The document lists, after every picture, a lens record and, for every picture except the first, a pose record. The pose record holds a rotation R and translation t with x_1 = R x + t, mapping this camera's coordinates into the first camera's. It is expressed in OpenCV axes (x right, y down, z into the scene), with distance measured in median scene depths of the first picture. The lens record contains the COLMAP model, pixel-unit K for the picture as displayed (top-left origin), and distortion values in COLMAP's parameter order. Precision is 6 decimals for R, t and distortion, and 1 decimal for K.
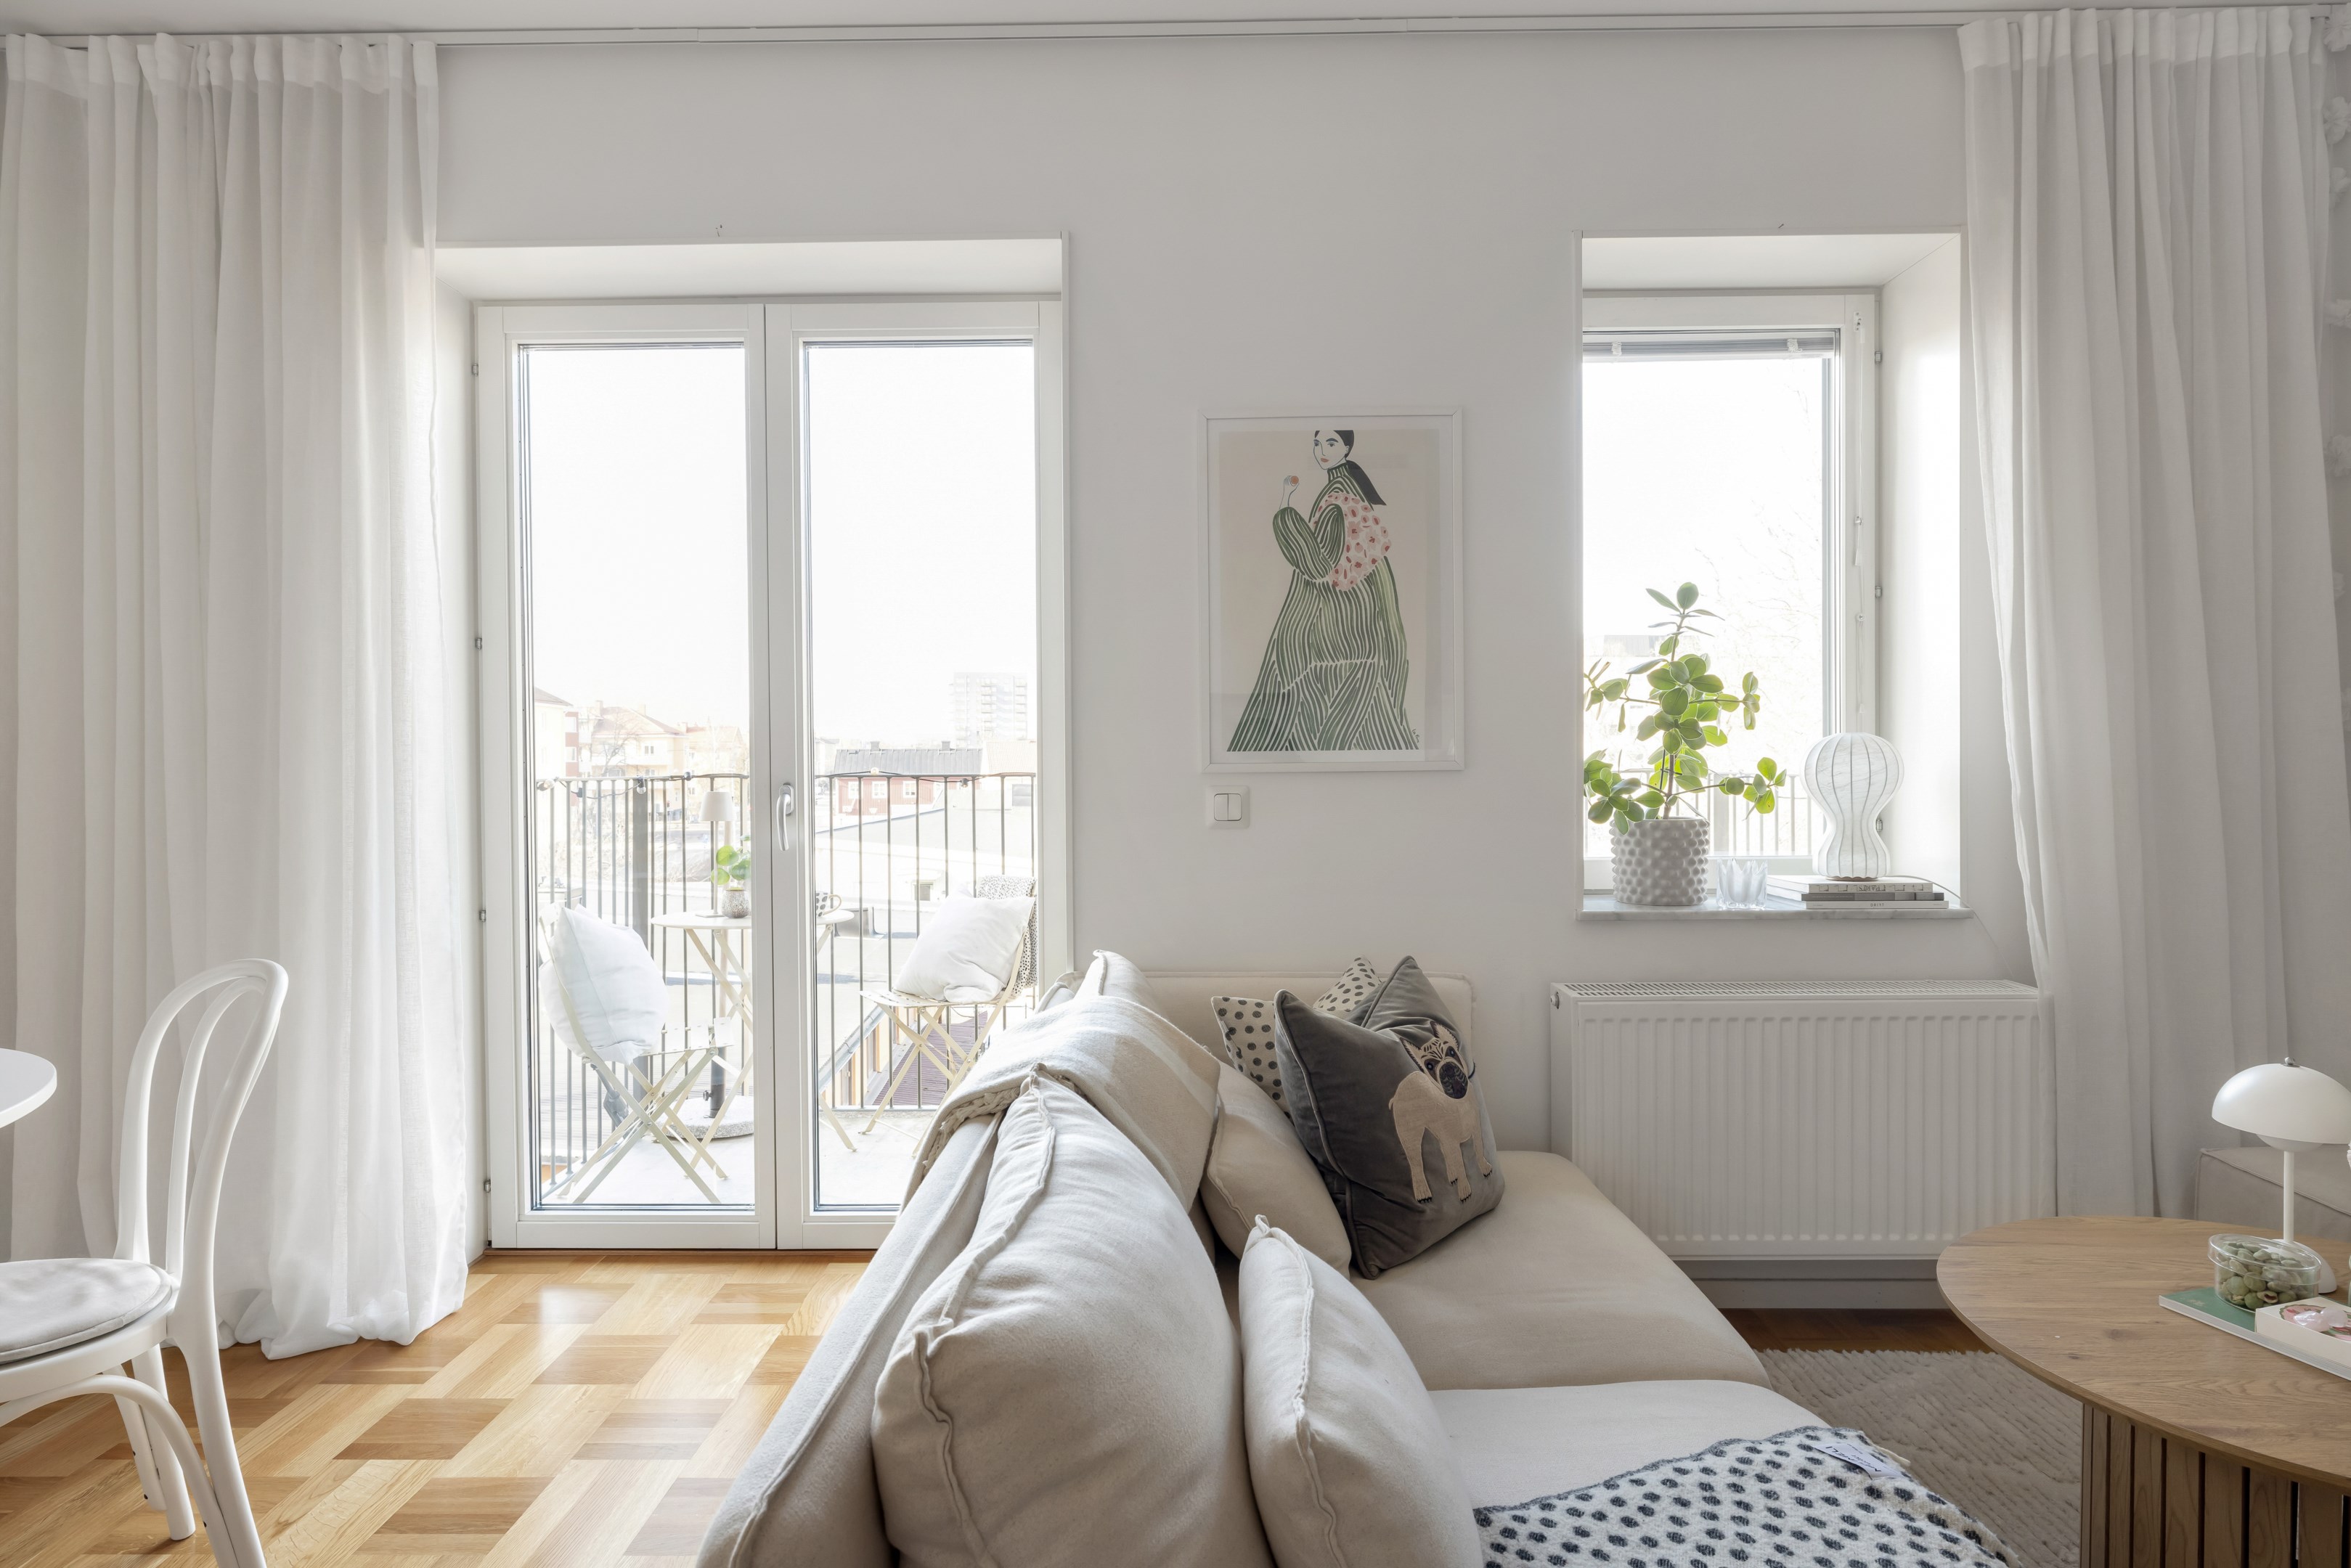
lens RADIAL K [[1328.7, 0, 1170.4], [0, 1328.7, 773.1], [0, 0, 1]] dist [0.004022, -0.001544]
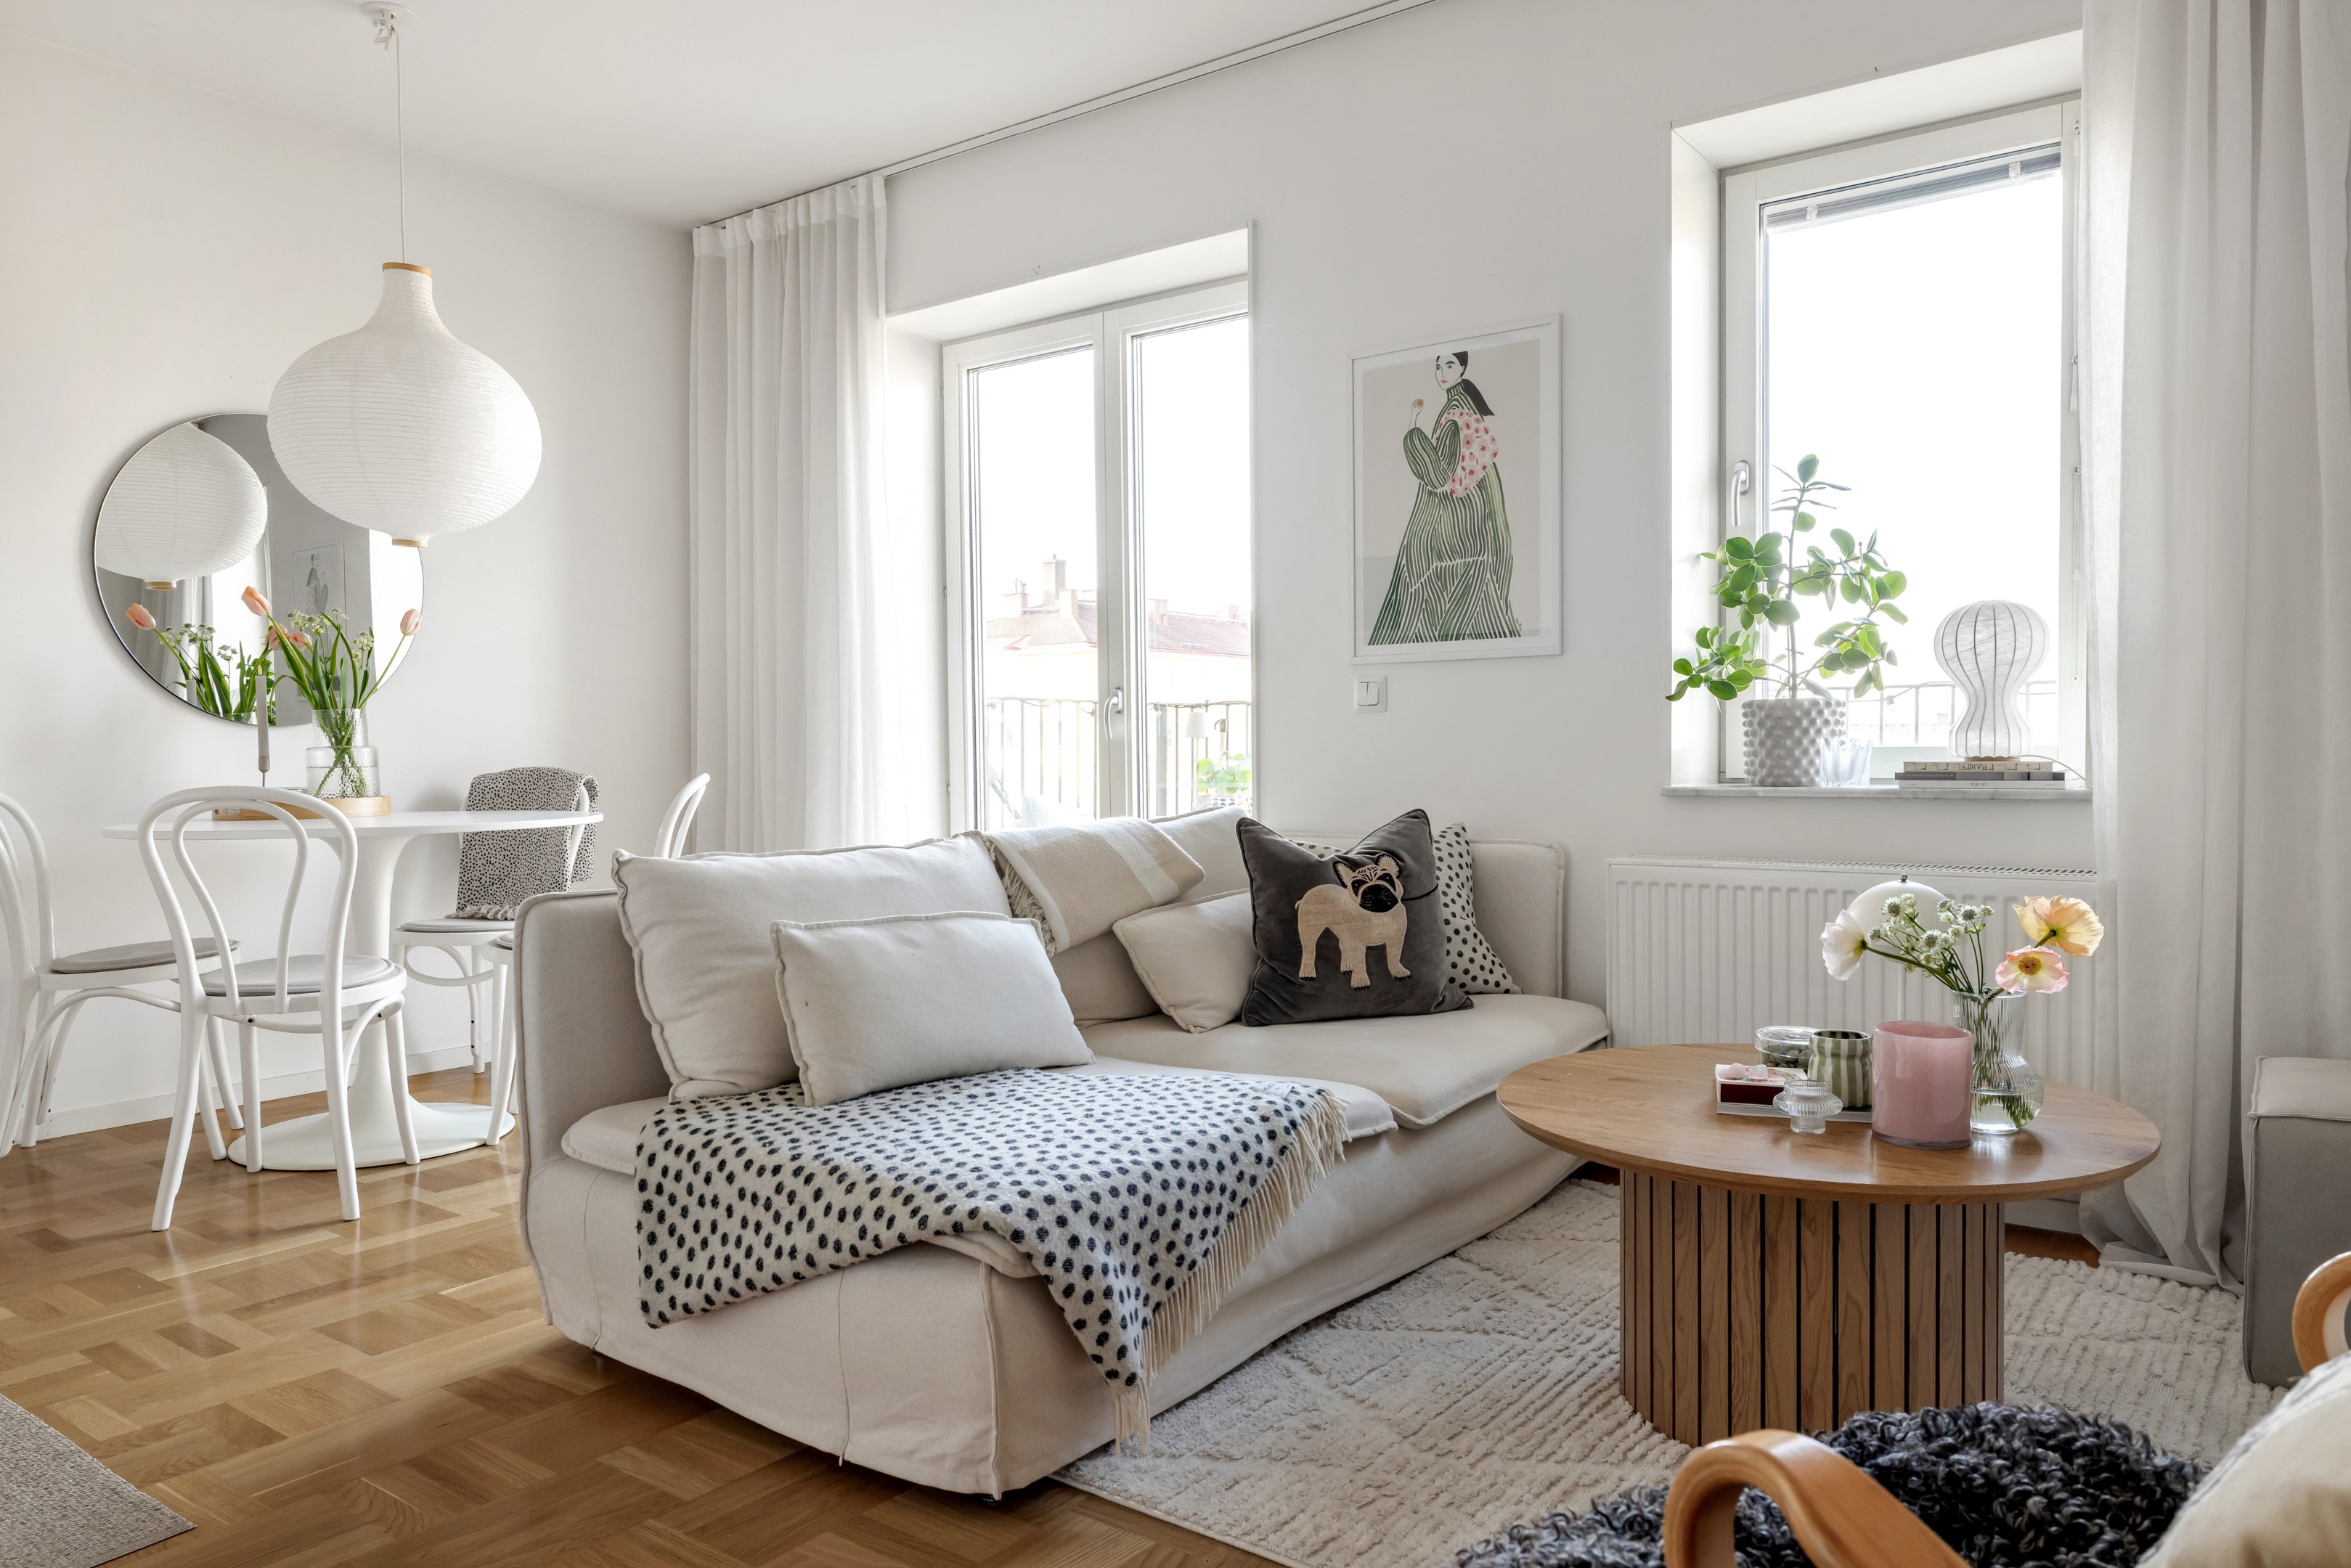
lens RADIAL K [[1588.2, 0, 1175.4], [0, 1588.2, 798.0], [0, 0, 1]] dist [0.000396, 0.001684]
pose [[0.808053, 0.019070, -0.588800, 0.728036], [-0.003265, 0.999606, 0.027895, 0.078908], [0.589100, -0.020619, 0.807797, -0.222656]]
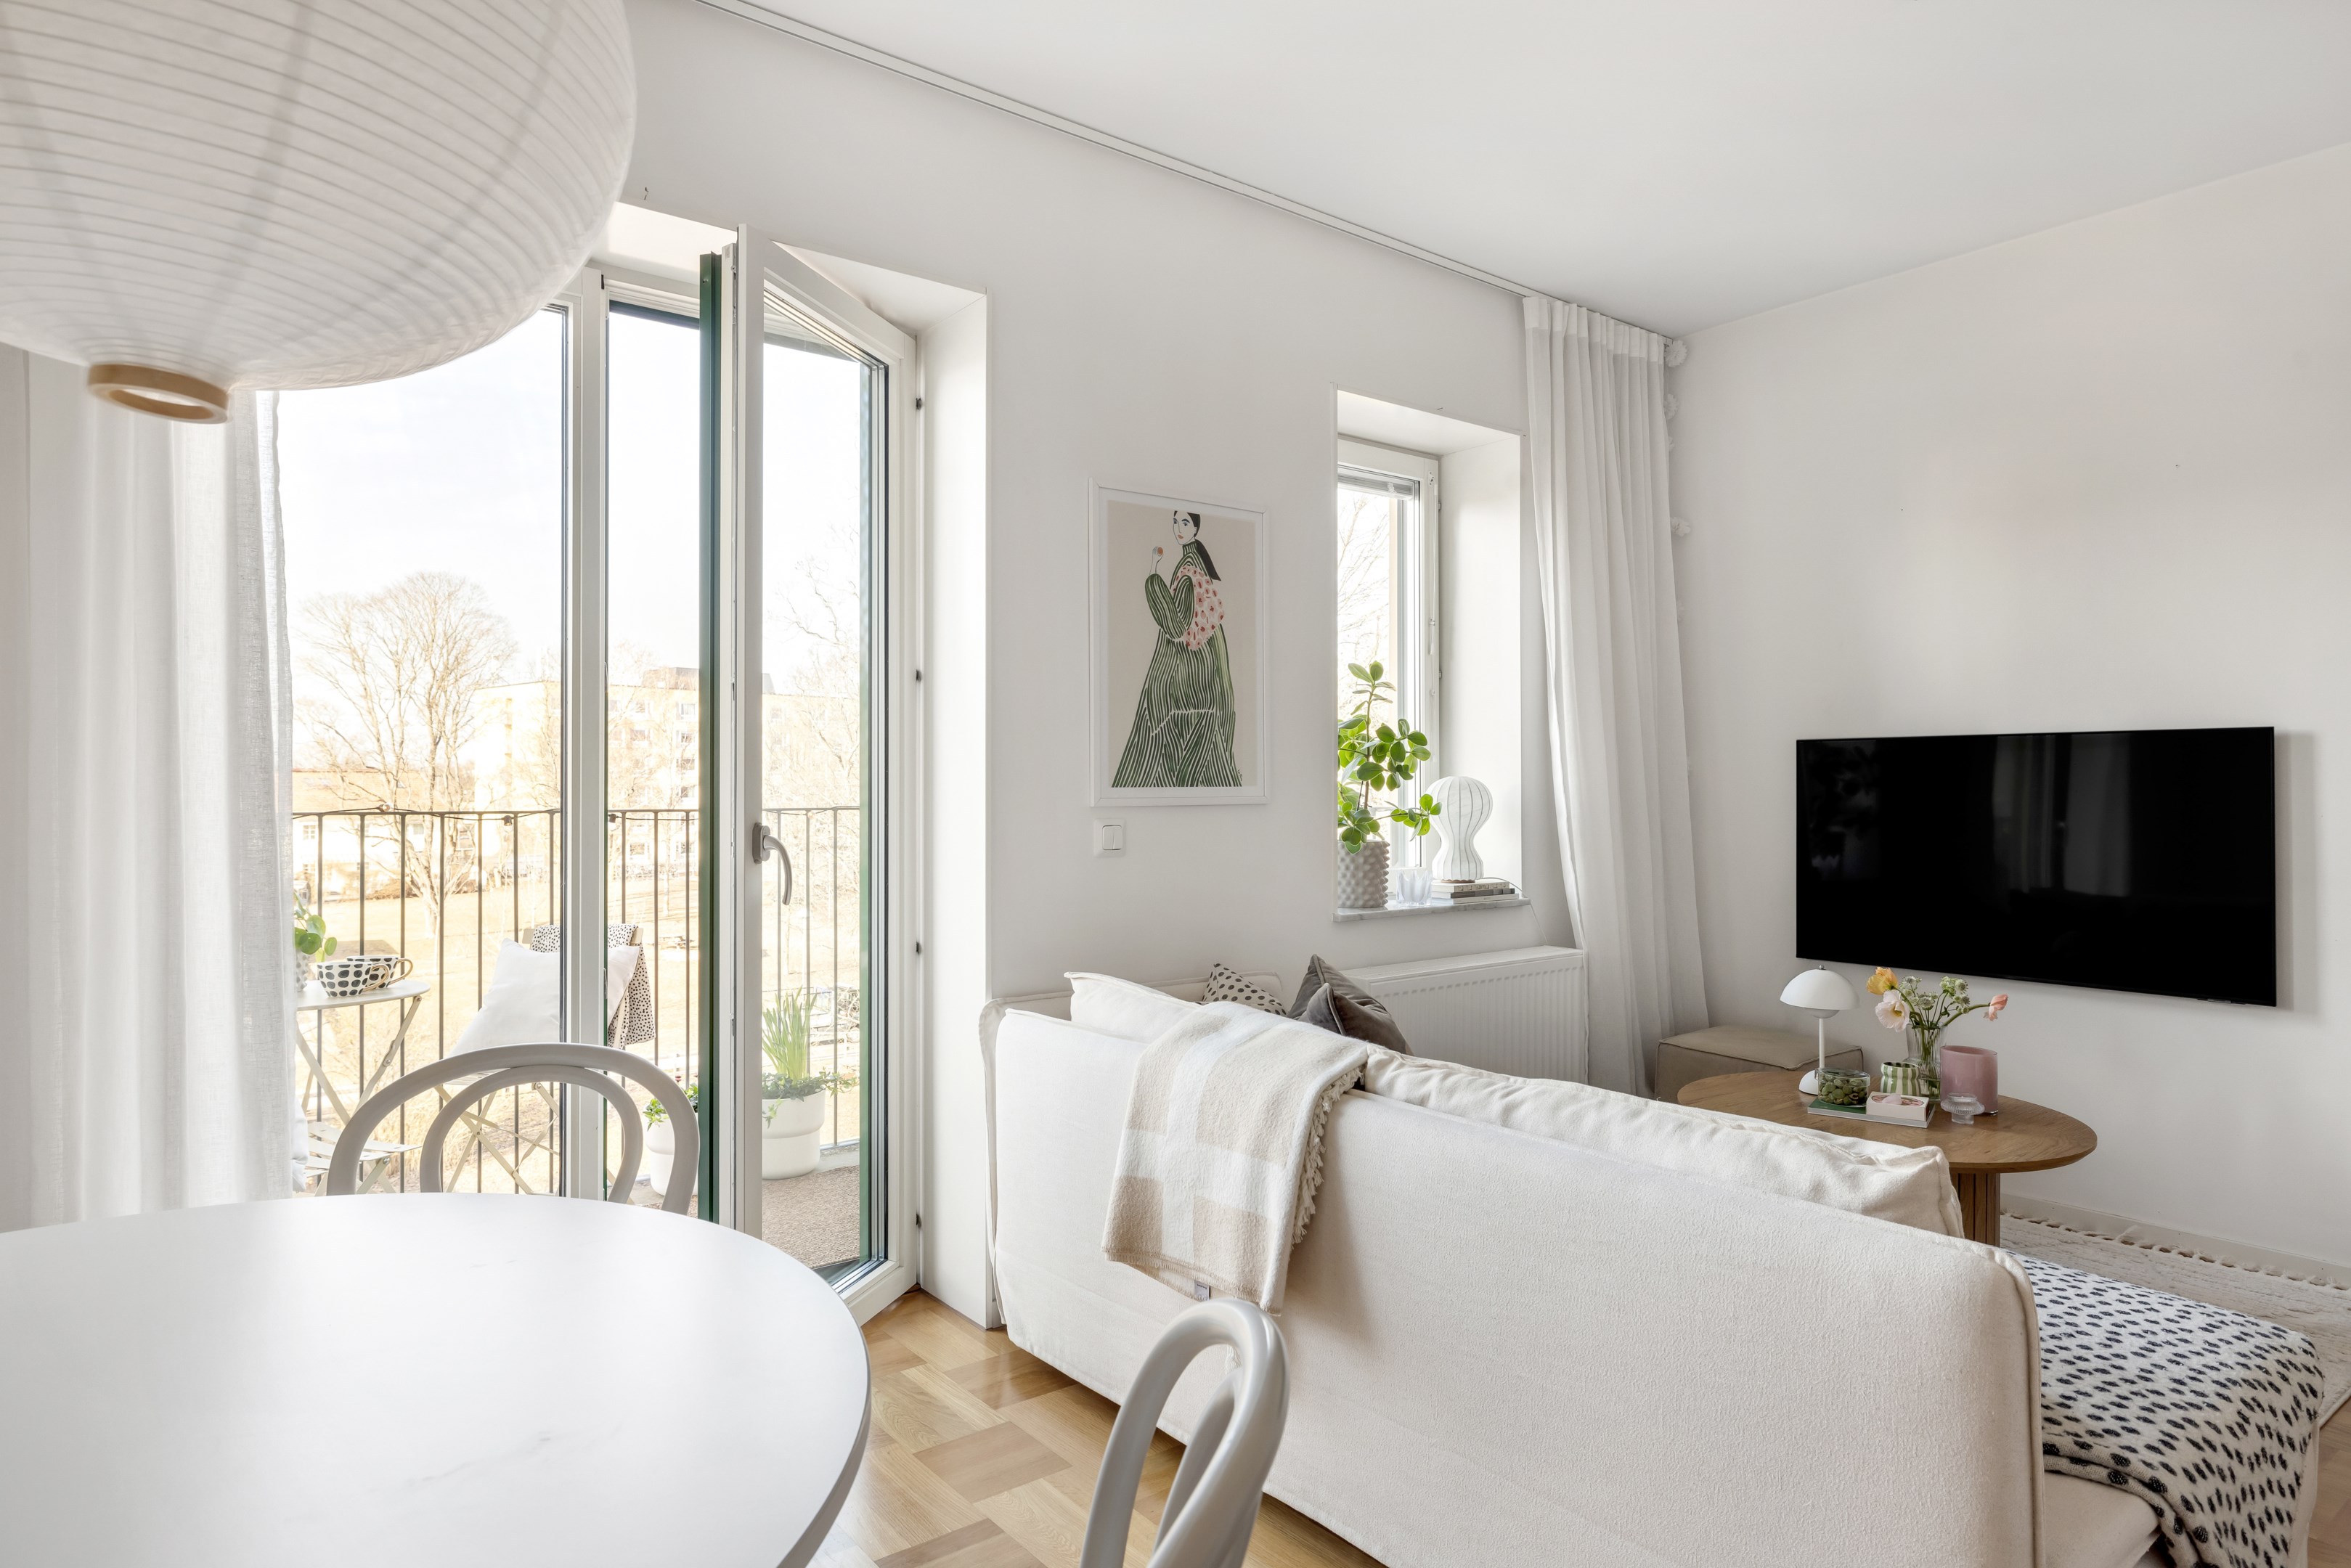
lens RADIAL K [[1345.6, 0, 1170.1], [0, 1345.6, 778.6], [0, 0, 1]] dist [0.000473, 0.000637]
pose [[0.780266, 0.010209, 0.625365, -0.623783], [0.003941, 0.999767, -0.021239, 0.000501], [-0.625435, 0.019036, 0.780044, 0.093213]]
